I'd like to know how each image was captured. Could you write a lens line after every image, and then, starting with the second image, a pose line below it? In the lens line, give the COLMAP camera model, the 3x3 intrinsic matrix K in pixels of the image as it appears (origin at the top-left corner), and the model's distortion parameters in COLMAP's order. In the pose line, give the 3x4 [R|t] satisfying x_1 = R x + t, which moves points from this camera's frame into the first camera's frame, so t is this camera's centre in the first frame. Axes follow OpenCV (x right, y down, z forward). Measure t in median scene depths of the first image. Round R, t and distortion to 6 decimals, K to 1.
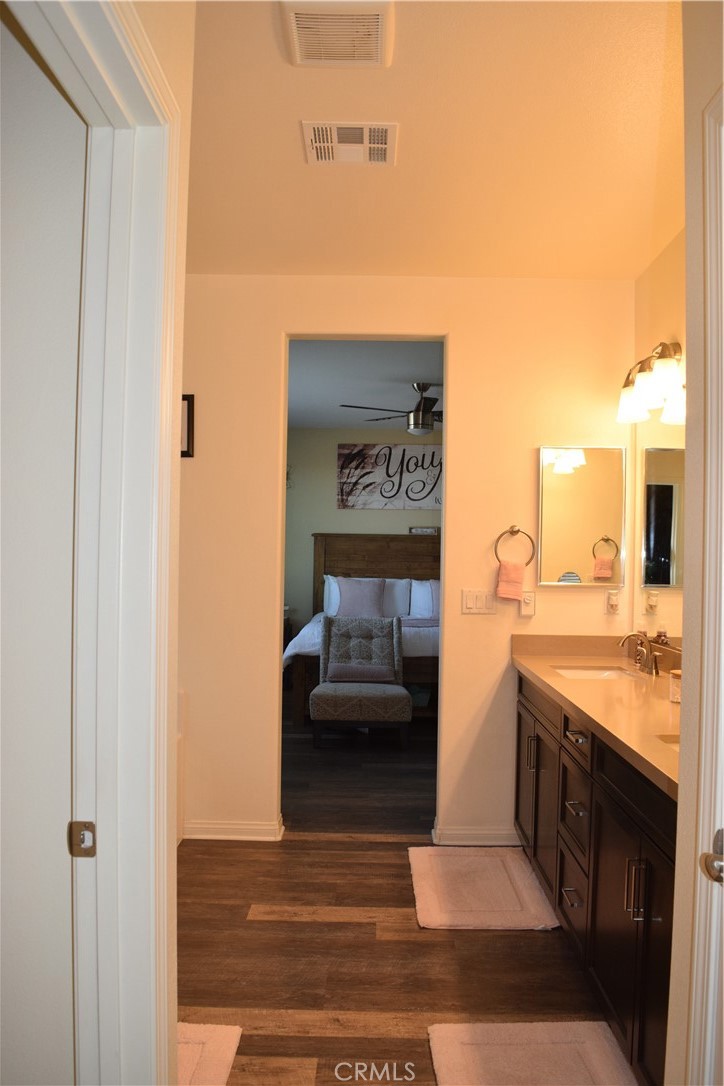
lens RADIAL K [[855.6, 0, 363.1], [0, 855.6, 544.7], [0, 0, 1]] dist [-0.084349, 0.014370]
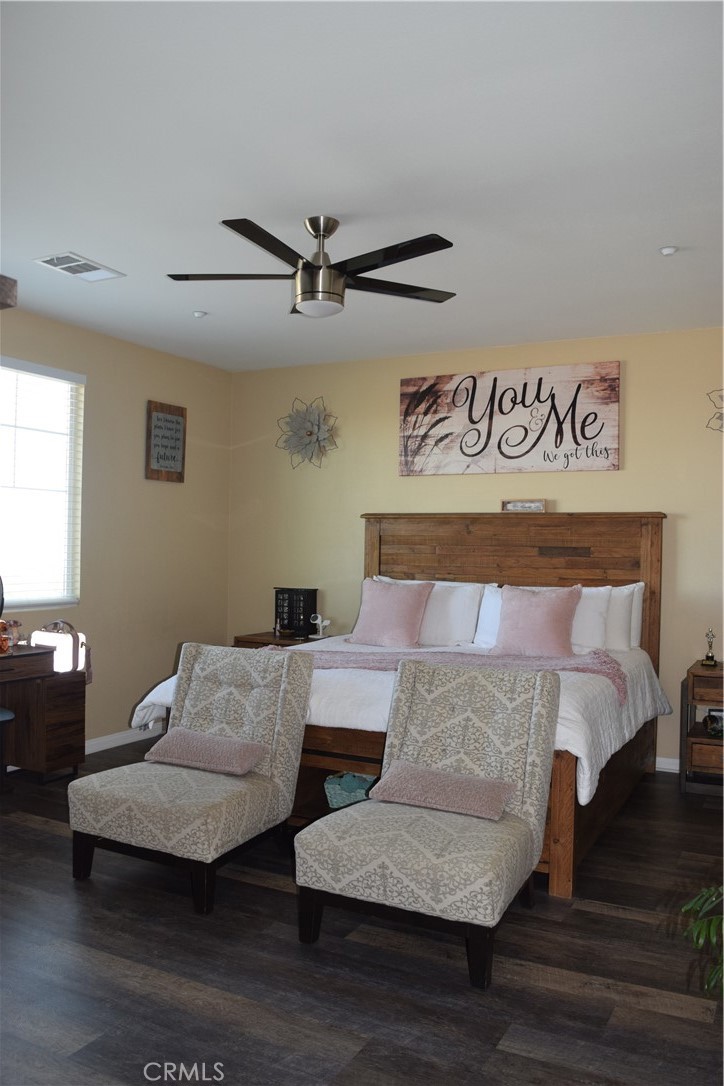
lens RADIAL K [[855.6, 0, 359.8], [0, 855.6, 545.2], [0, 0, 1]] dist [-0.084349, 0.014370]
pose [[0.893897, -0.002604, -0.448264, 0.240429], [0.002579, 0.999996, -0.000665, 0.011984], [0.448264, -0.000562, 0.893901, 0.392323]]
